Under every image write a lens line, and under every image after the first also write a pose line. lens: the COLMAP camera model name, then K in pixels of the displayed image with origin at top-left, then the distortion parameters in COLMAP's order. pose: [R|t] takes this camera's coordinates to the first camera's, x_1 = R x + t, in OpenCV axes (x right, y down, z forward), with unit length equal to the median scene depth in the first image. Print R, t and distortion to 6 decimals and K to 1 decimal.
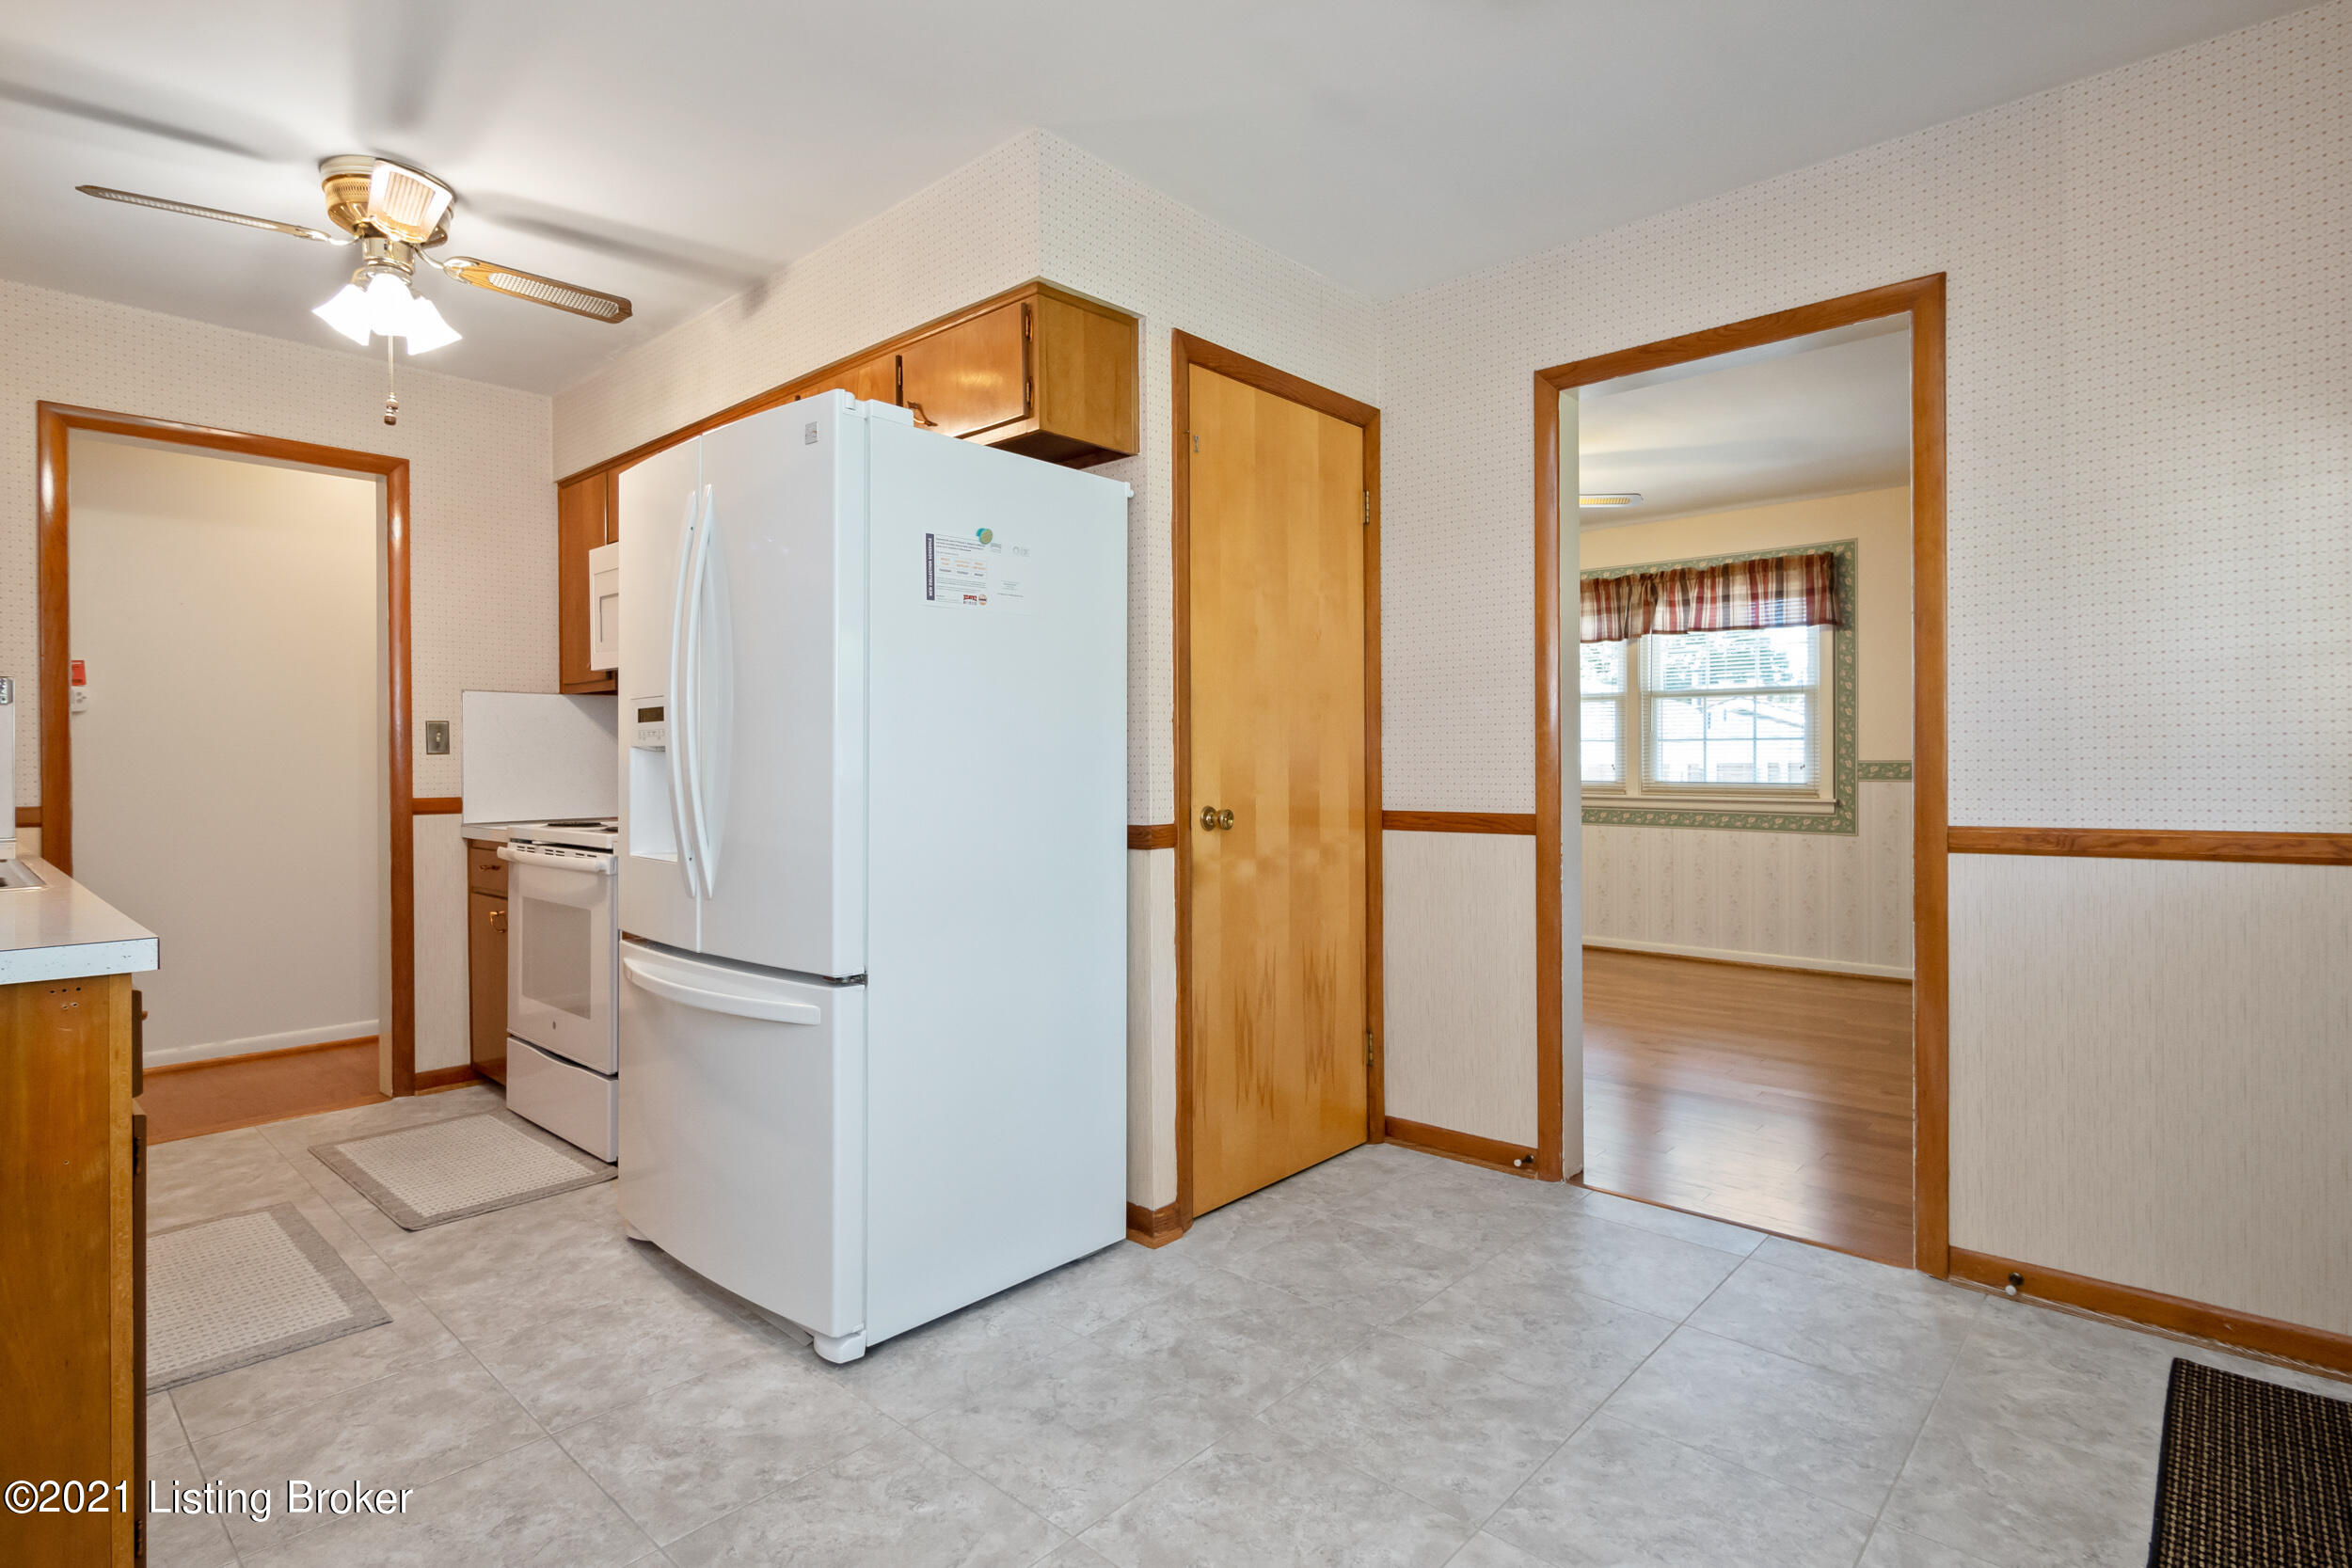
lens RADIAL K [[1166.9, 0, 1125.2], [0, 1166.9, 768.6], [0, 0, 1]] dist [-0.000565, -0.000107]
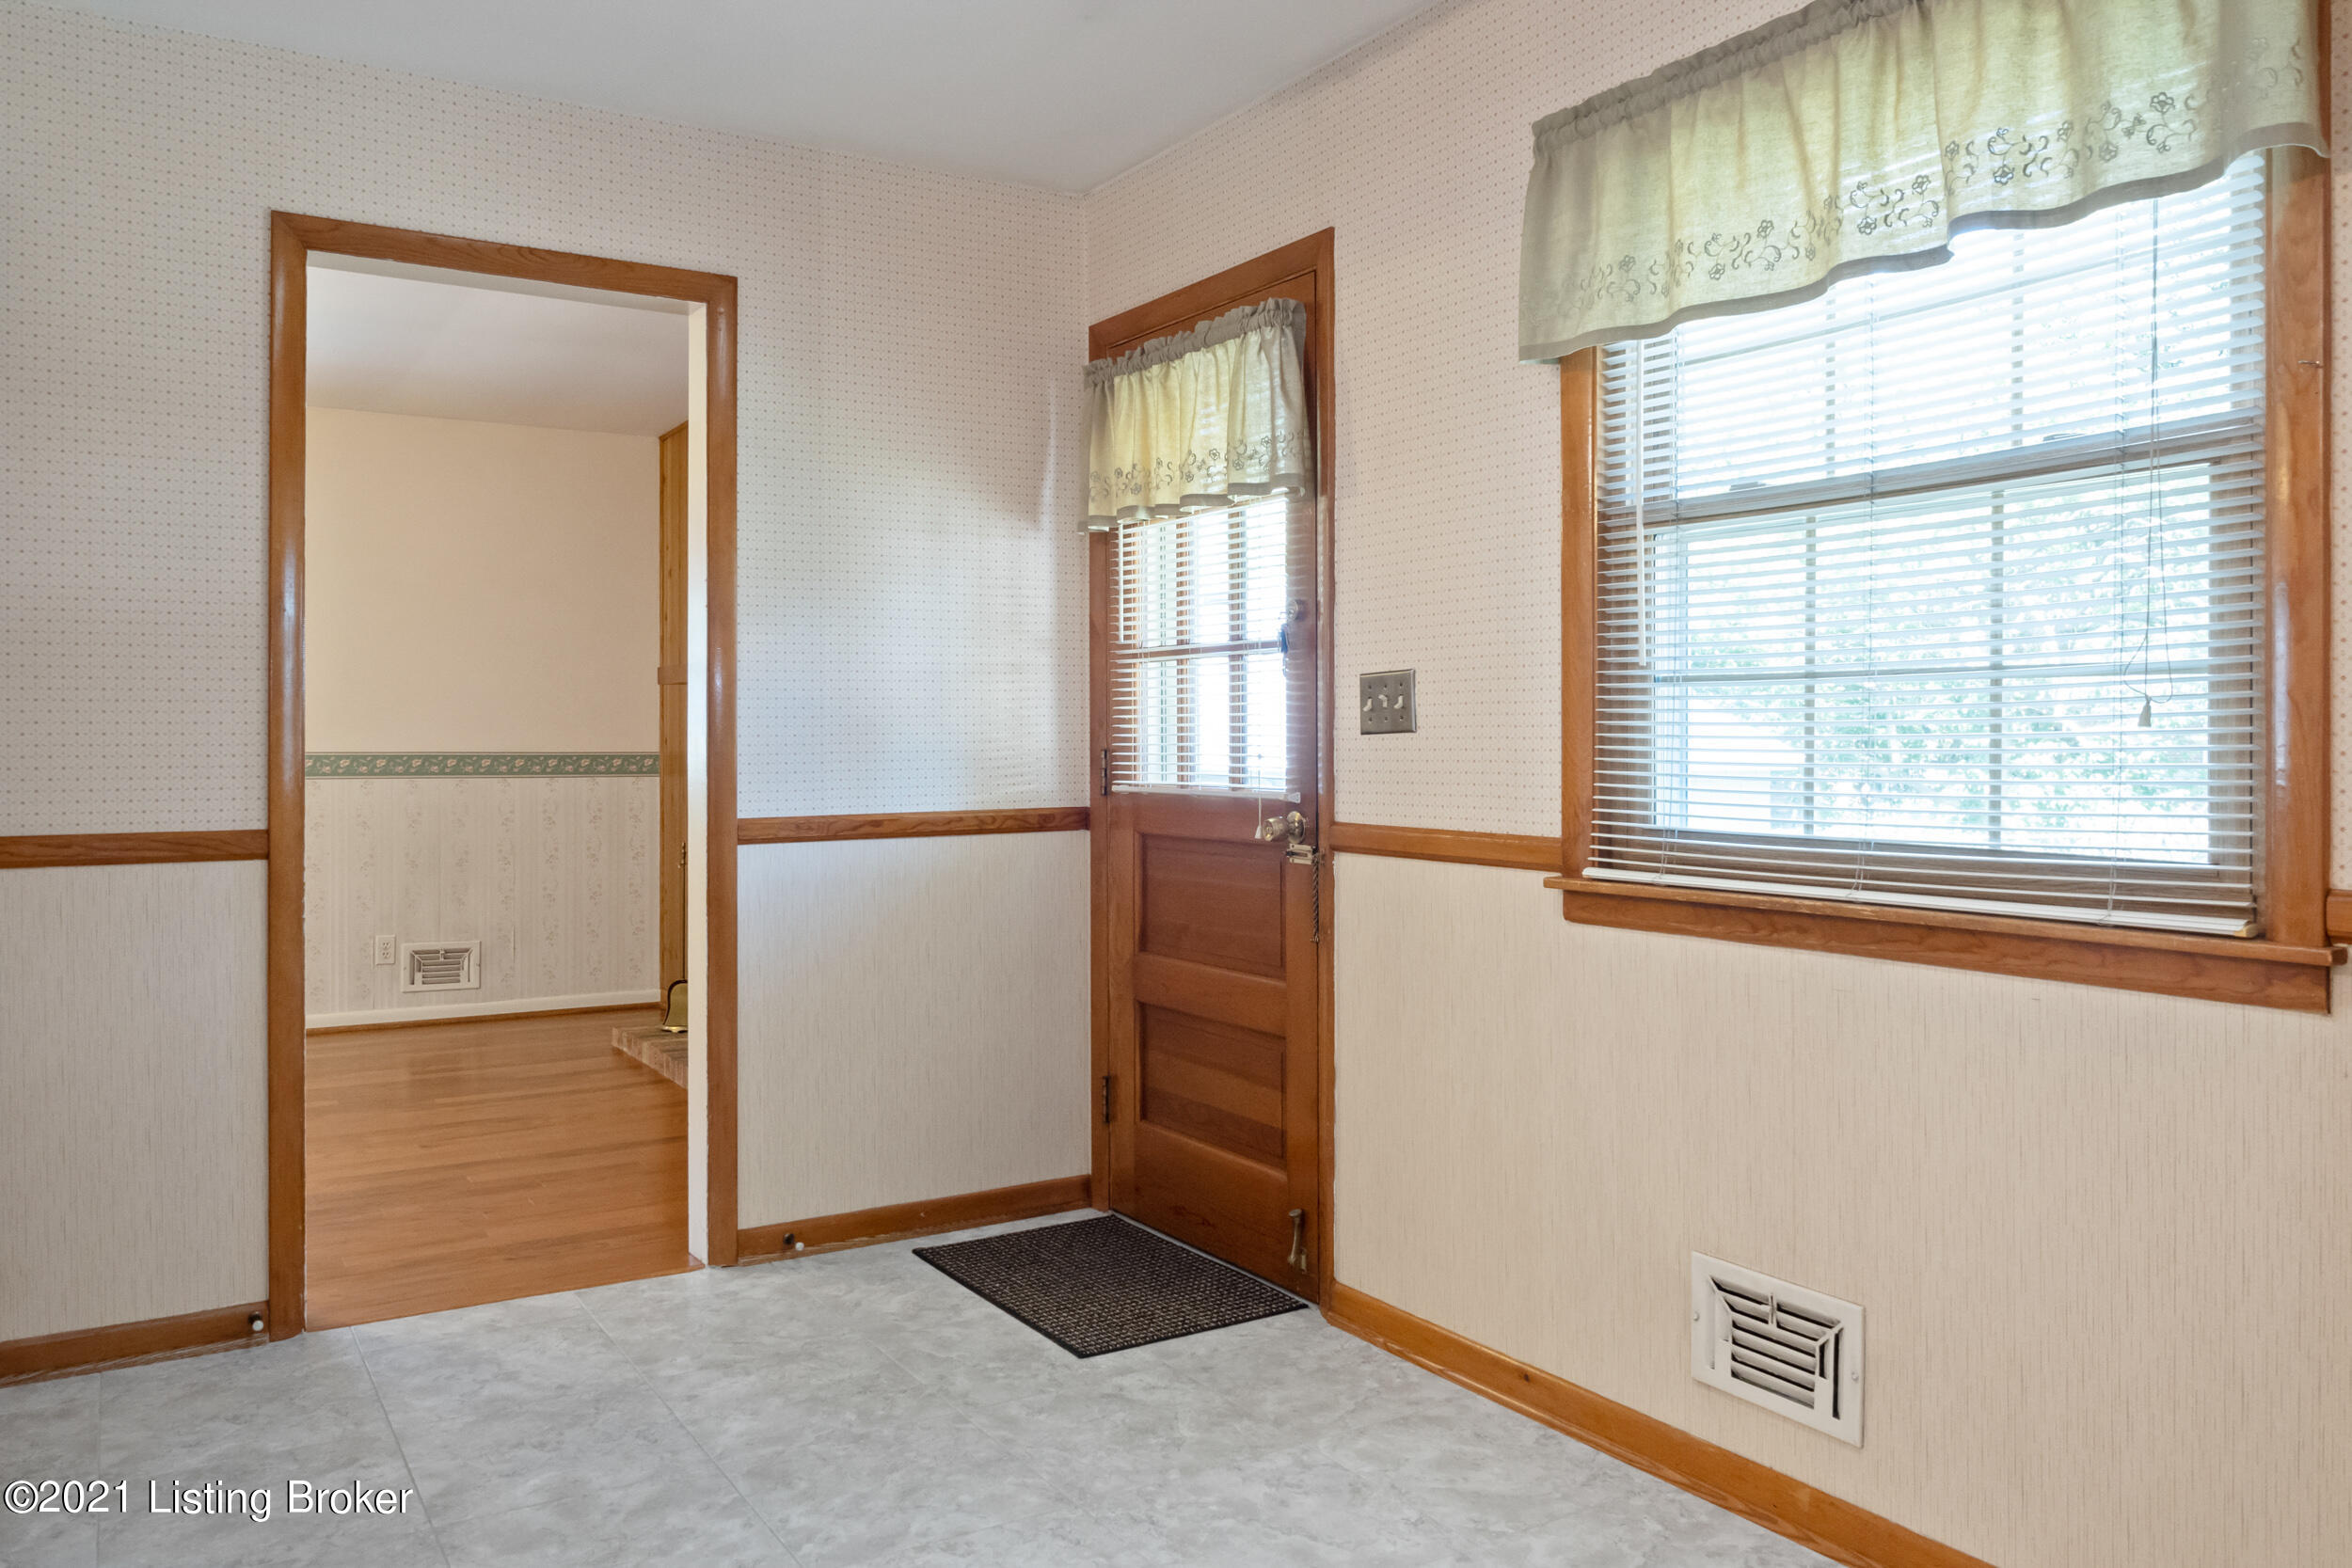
lens RADIAL K [[1721.7, 0, 1172.8], [0, 1721.7, 757.5], [0, 0, 1]] dist [-0.000098, 0.001047]
pose [[0.254657, -0.002405, 0.967028, -0.670812], [0.005377, 0.999985, 0.001071, -0.004120], [-0.967016, 0.004927, 0.254666, 0.252788]]
